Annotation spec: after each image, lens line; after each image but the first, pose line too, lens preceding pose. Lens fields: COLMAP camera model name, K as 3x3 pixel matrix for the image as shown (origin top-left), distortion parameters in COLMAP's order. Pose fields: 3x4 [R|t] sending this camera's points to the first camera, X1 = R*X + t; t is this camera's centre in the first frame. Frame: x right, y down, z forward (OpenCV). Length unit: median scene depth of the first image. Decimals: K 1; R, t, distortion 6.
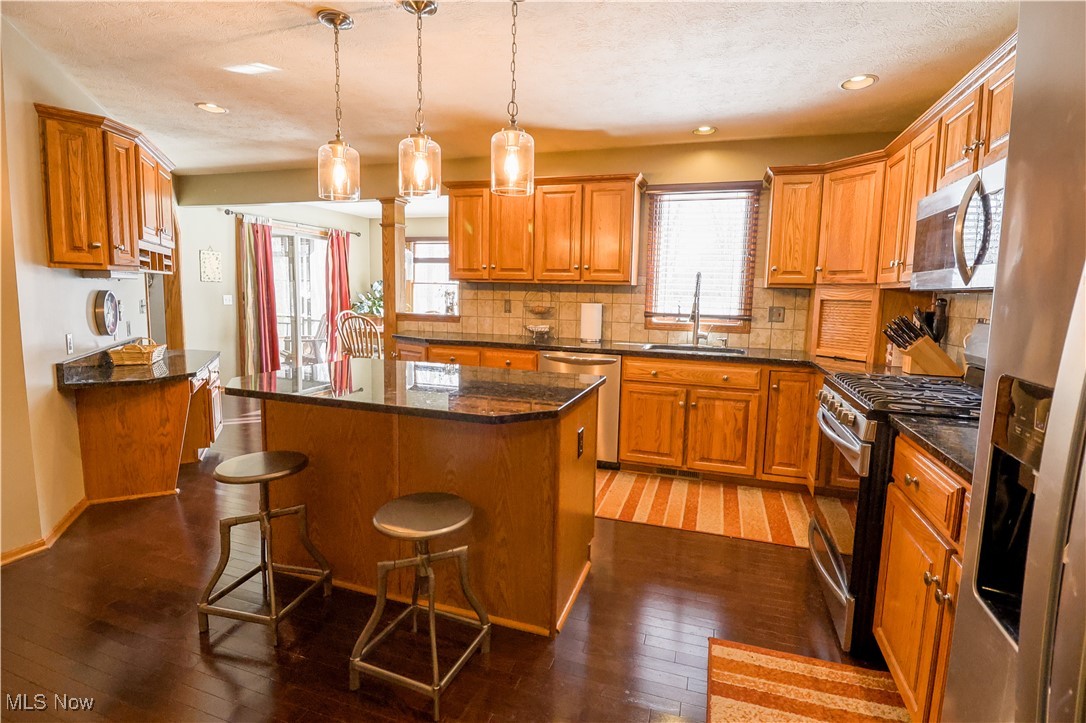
lens RADIAL K [[524.2, 0, 565.6], [0, 524.2, 344.7], [0, 0, 1]] dist [0.021720, -0.000014]
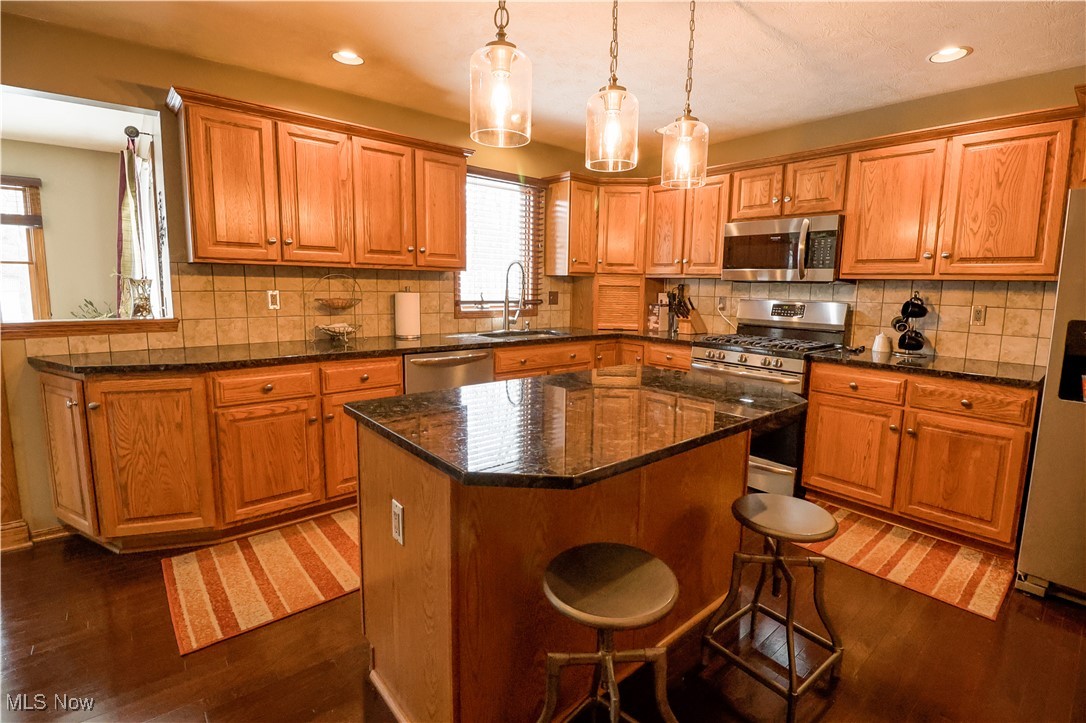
lens RADIAL K [[501.3, 0, 562.9], [0, 501.3, 347.3], [0, 0, 1]] dist [0.000652, -0.013949]
pose [[0.523208, -0.119061, 0.843847, -0.540829], [0.077820, 0.992730, 0.091816, -0.048920], [-0.848645, 0.017629, 0.528669, 0.385630]]
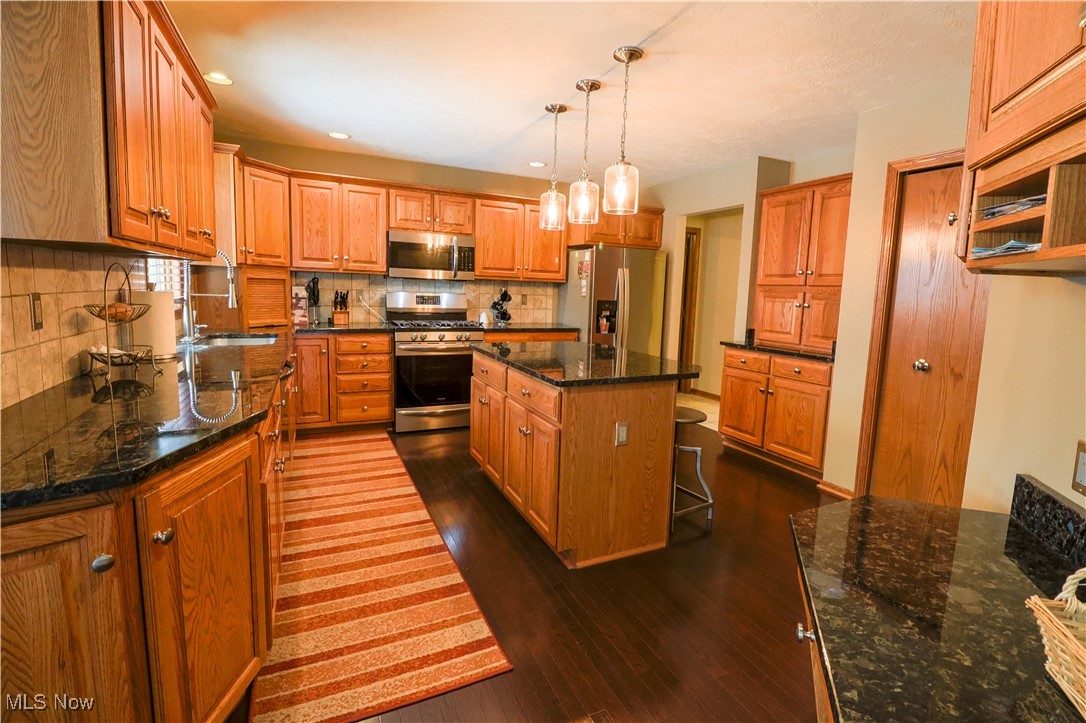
lens RADIAL K [[501.3, 0, 562.9], [0, 501.3, 347.3], [0, 0, 1]] dist [0.000652, -0.013949]
pose [[-0.683290, -0.130995, 0.718300, -0.683937], [0.022204, 0.979592, 0.199768, -0.124057], [-0.729810, 0.152448, -0.666436, 1.106784]]
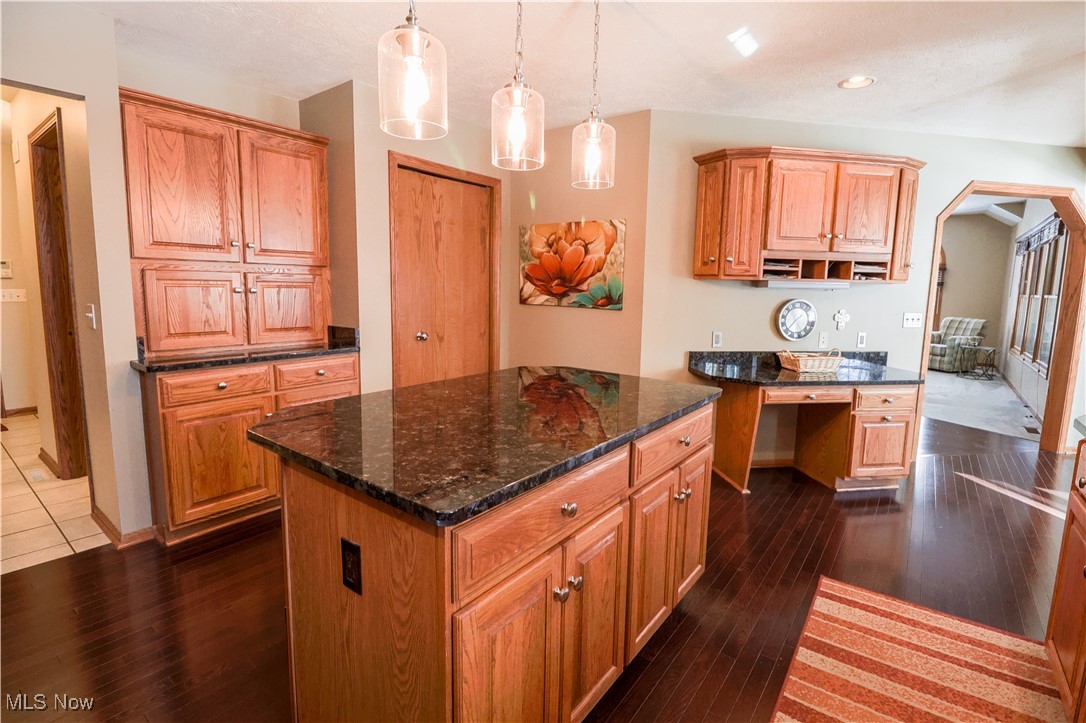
lens RADIAL K [[501.3, 0, 562.9], [0, 501.3, 347.3], [0, 0, 1]] dist [0.000652, -0.013949]
pose [[-0.324338, 0.085109, -0.942105, 0.230847], [-0.123229, 0.983656, 0.131286, -0.068321], [0.937880, 0.158676, -0.308549, 0.752580]]
